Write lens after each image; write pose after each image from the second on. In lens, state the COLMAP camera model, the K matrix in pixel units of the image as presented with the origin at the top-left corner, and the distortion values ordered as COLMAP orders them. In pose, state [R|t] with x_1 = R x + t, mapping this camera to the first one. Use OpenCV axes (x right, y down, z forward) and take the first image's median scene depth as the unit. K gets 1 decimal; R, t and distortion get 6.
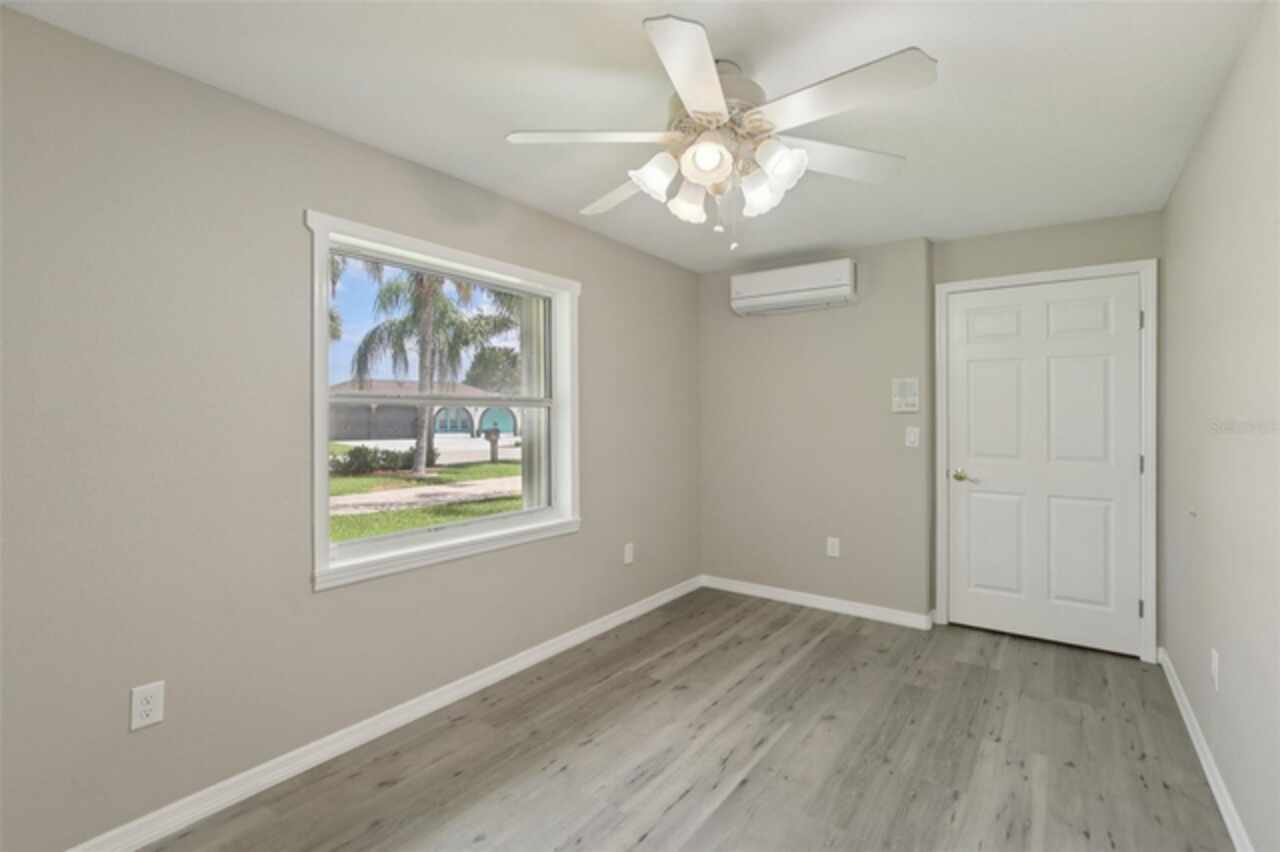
lens RADIAL K [[581.1, 0, 645.9], [0, 581.1, 424.8], [0, 0, 1]] dist [0.013900, -0.002971]
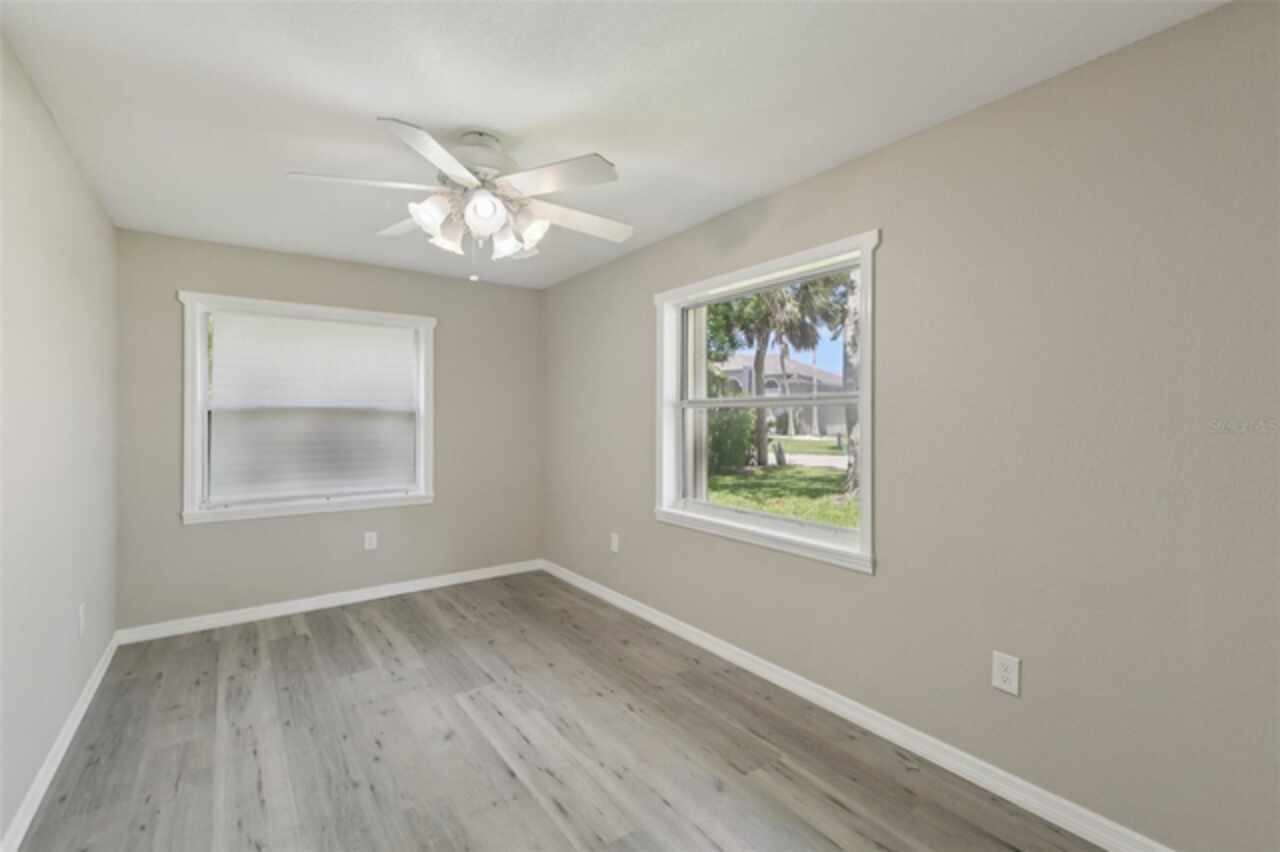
lens RADIAL K [[581.1, 0, 640.0], [0, 581.1, 421.7], [0, 0, 1]] dist [0.013900, -0.002971]
pose [[-0.319005, -0.000587, -0.947753, 0.908810], [-0.025469, 0.999644, 0.007954, -0.006849], [0.947411, 0.026676, -0.318907, 1.309021]]
